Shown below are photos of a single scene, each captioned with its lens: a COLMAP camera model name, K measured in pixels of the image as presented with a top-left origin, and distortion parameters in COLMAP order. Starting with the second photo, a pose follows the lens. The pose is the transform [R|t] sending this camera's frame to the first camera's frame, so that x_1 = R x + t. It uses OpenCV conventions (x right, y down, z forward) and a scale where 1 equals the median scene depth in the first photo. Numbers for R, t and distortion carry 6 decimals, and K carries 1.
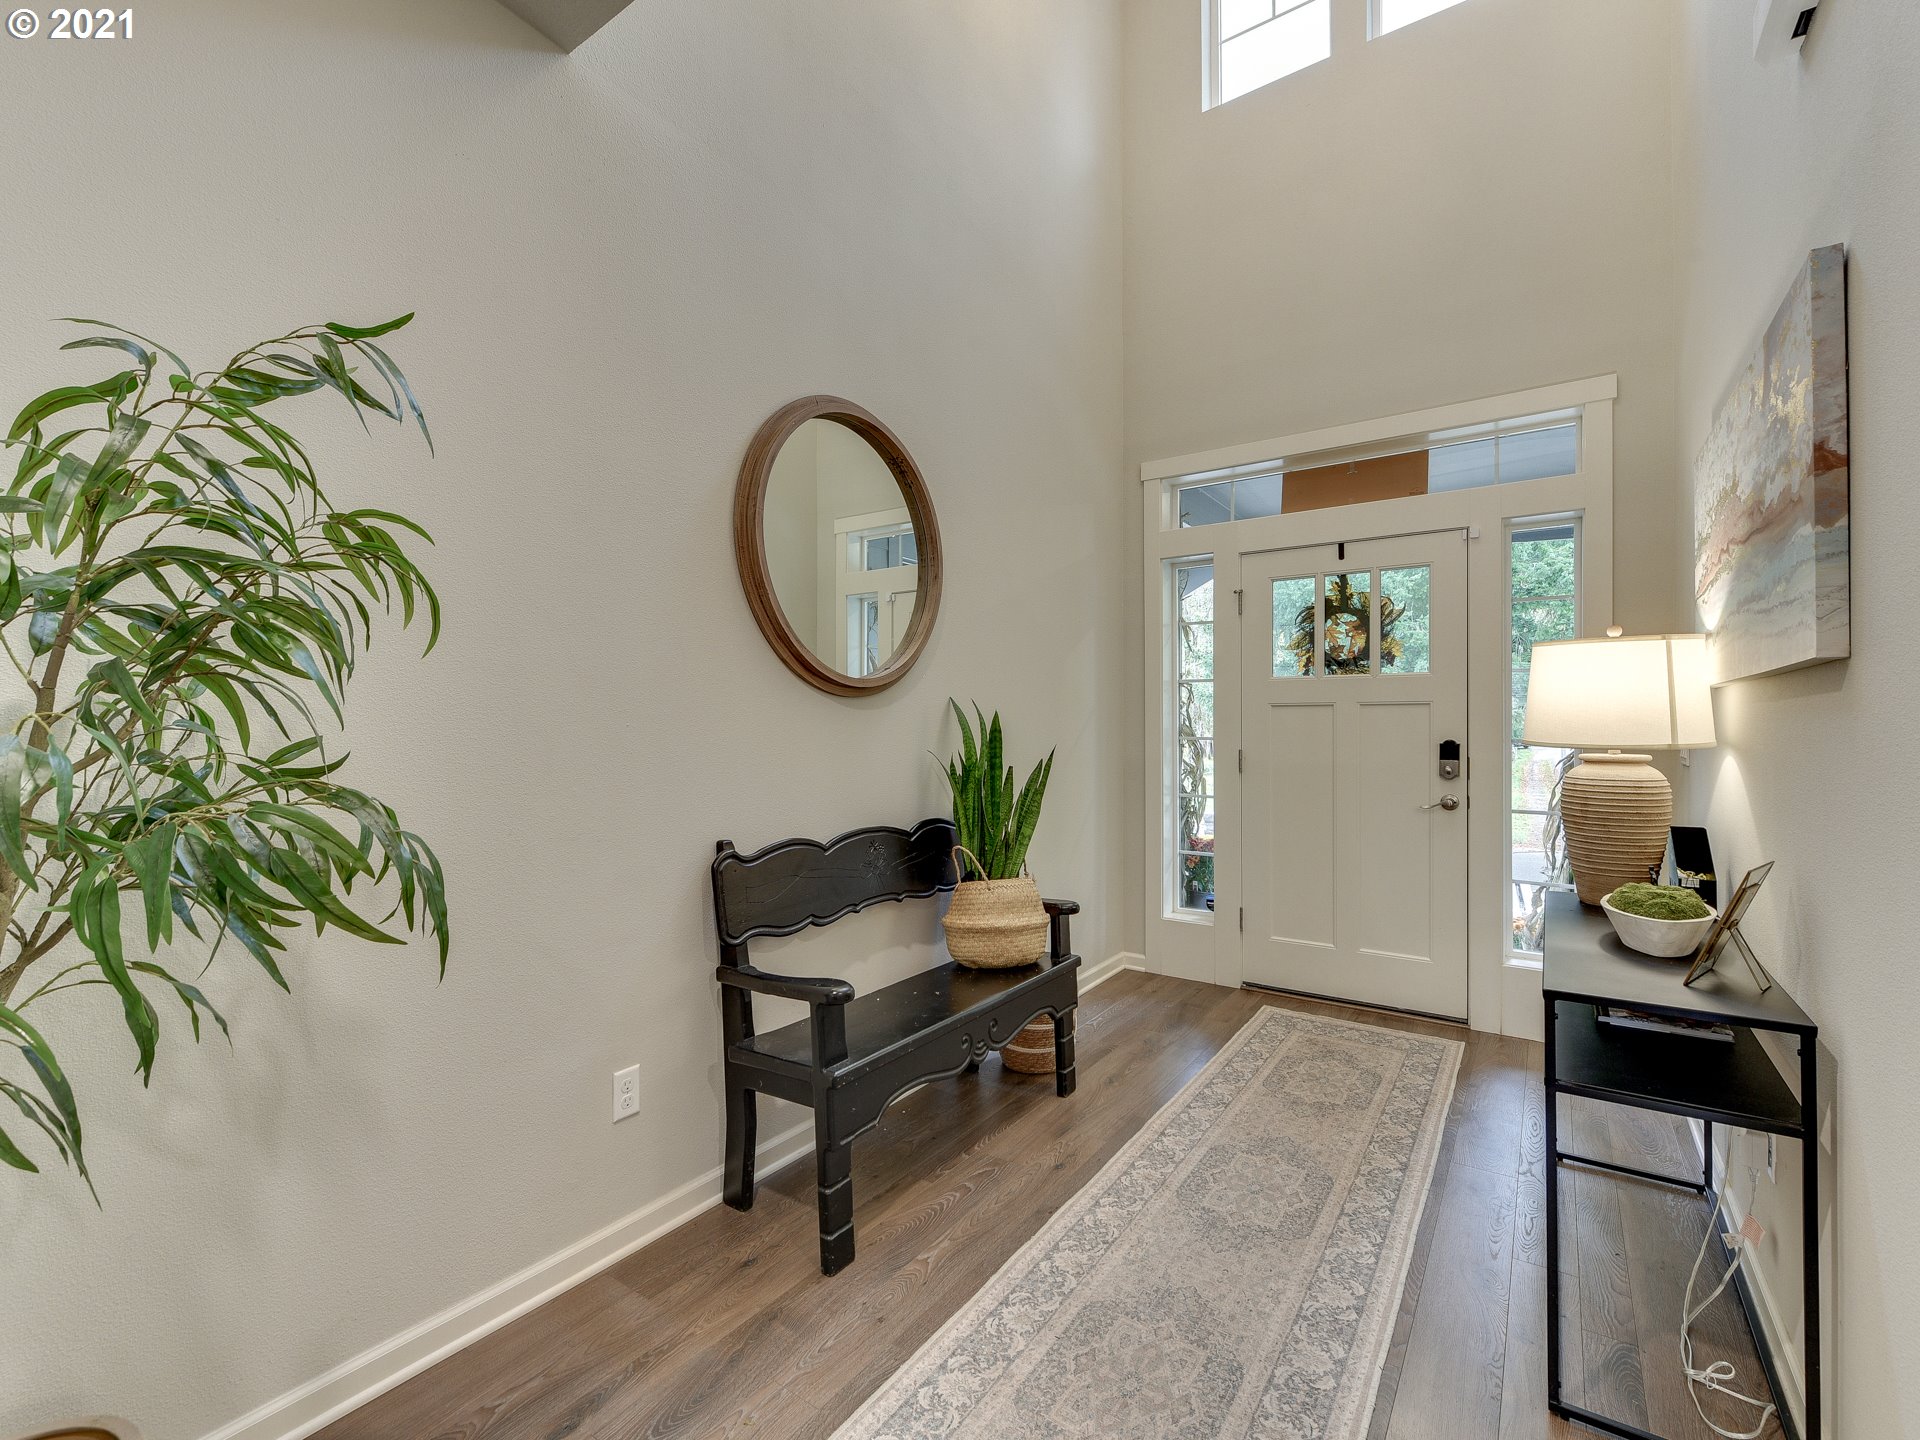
lens RADIAL K [[854.2, 0, 963.7], [0, 854.2, 719.1], [0, 0, 1]] dist [-0.002326, -0.000642]
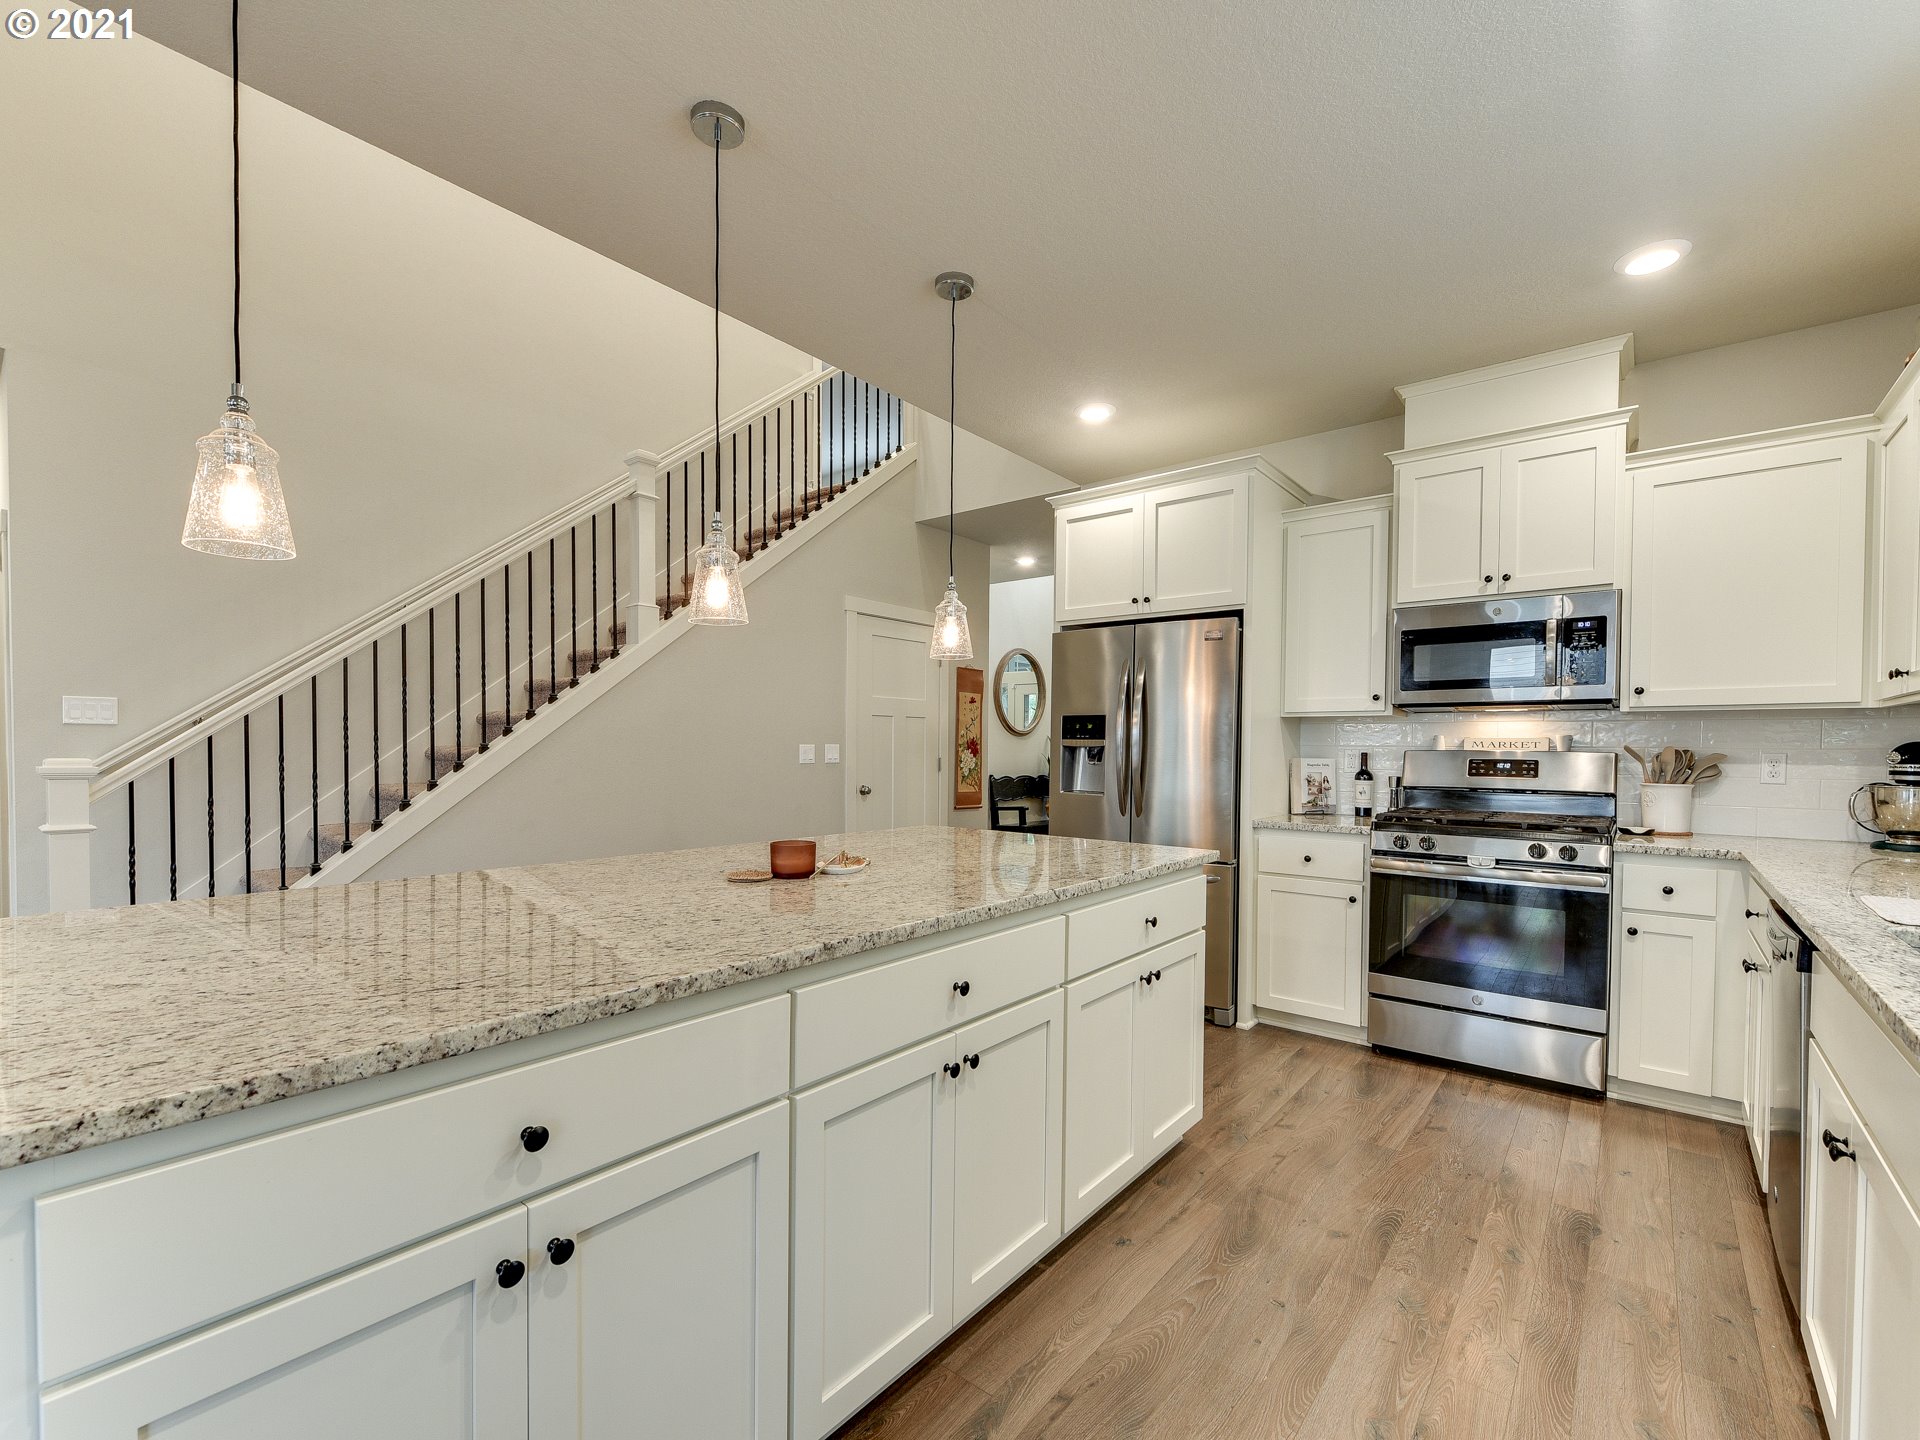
lens RADIAL K [[854.2, 0, 992.0], [0, 854.2, 763.3], [0, 0, 1]] dist [-0.002326, -0.000642]
pose [[0.998618, 0.013305, -0.050850, -0.062588], [-0.012321, 0.999732, 0.019612, 0.015112], [0.051097, -0.018958, 0.998514, -2.090208]]
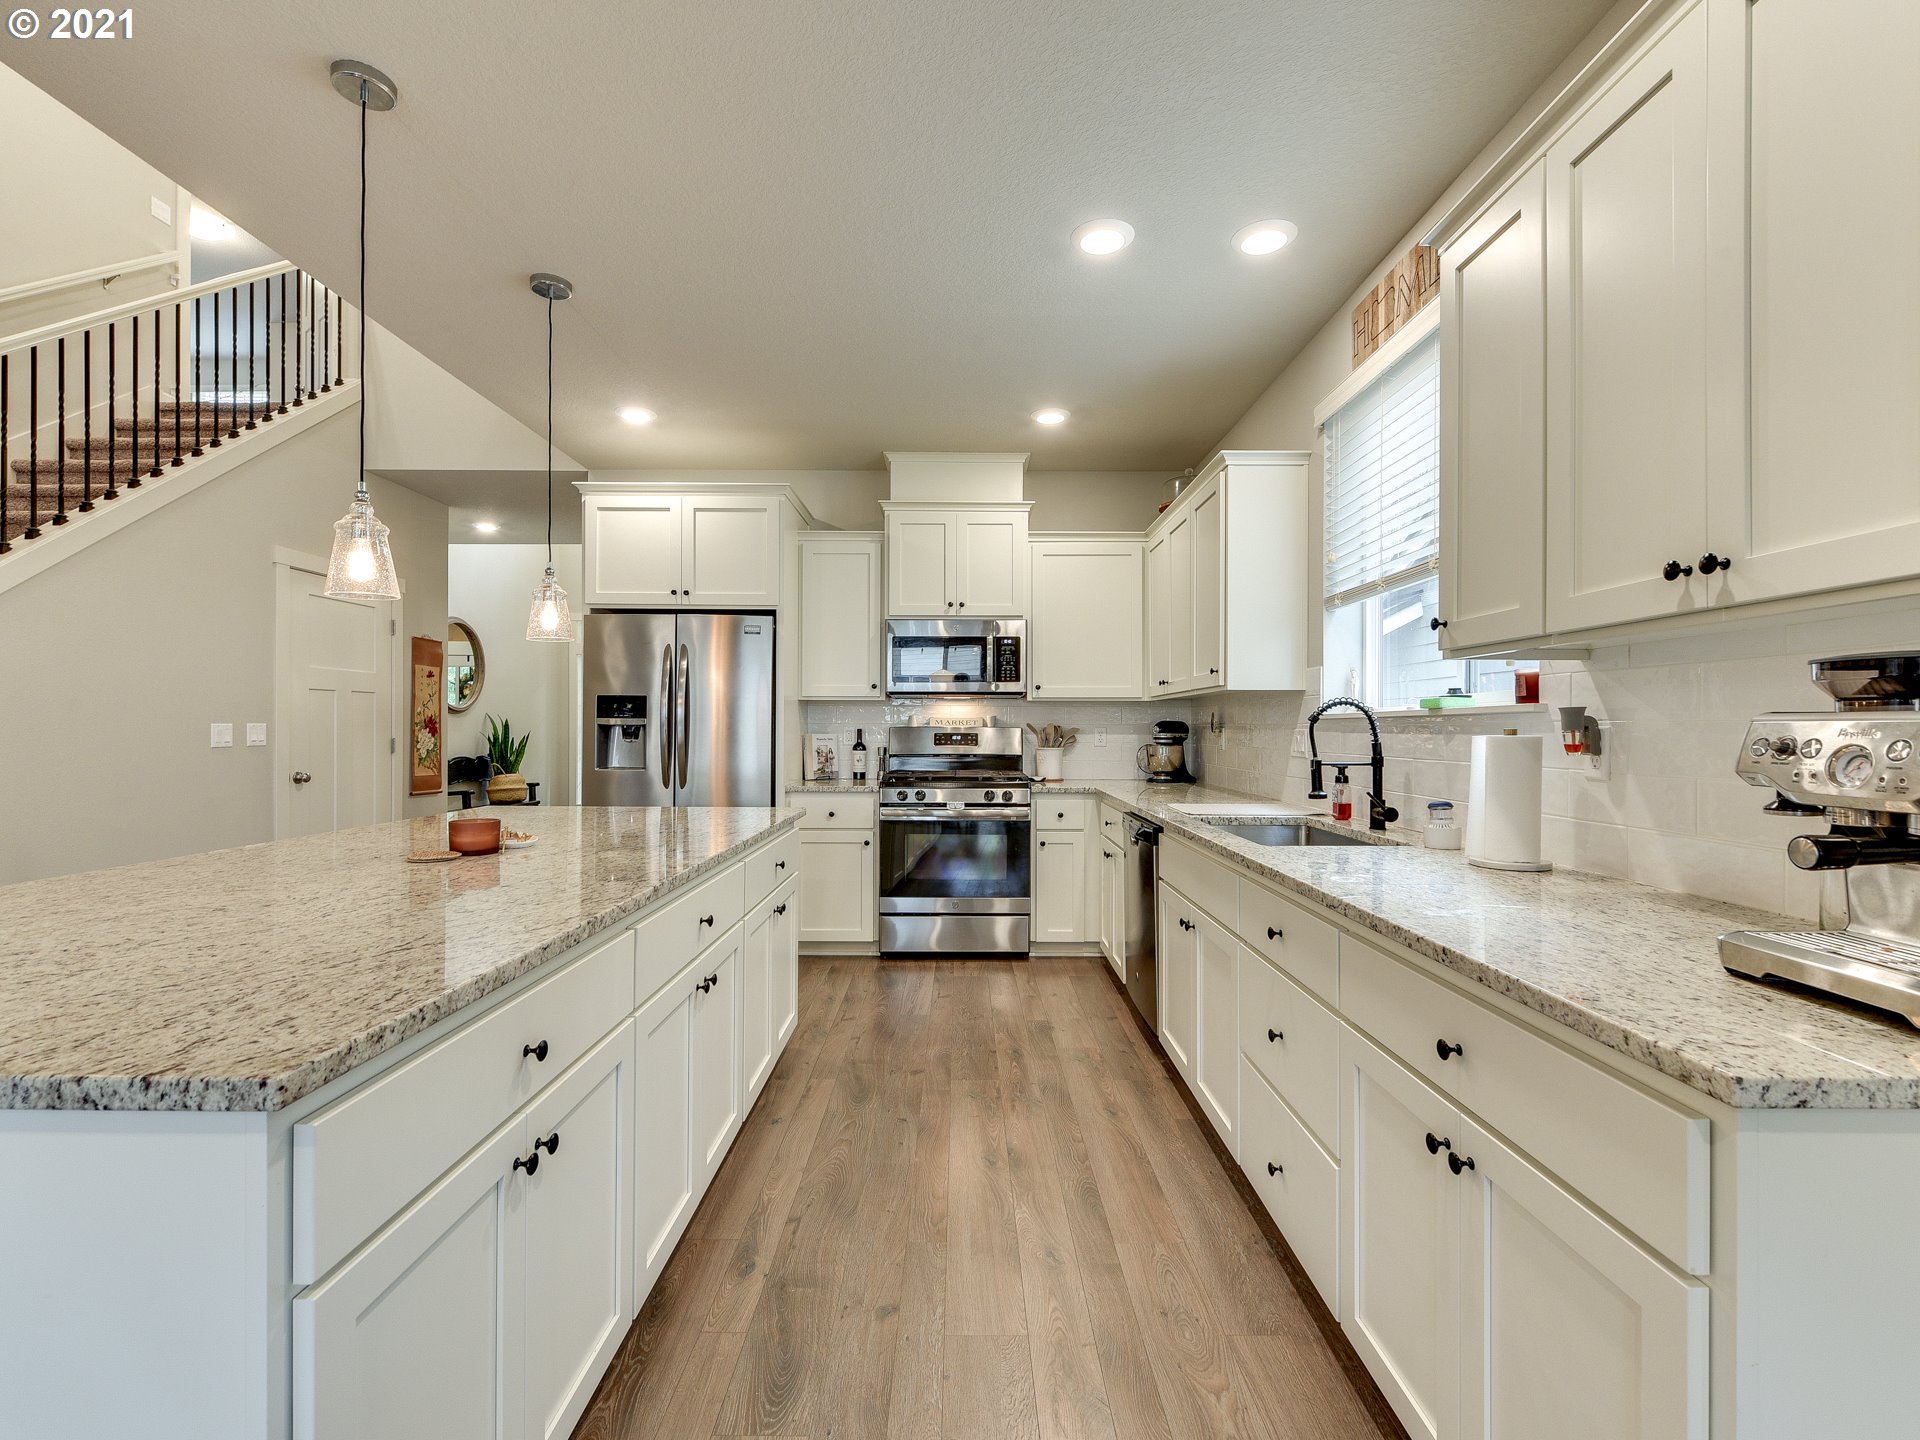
lens RADIAL K [[854.2, 0, 959.7], [0, 854.2, 719.5], [0, 0, 1]] dist [-0.002326, -0.000642]
pose [[0.820863, 0.011943, 0.571000, -0.353819], [-0.006736, 0.999914, -0.011231, 0.016450], [-0.571085, 0.005373, 0.820873, -2.230285]]
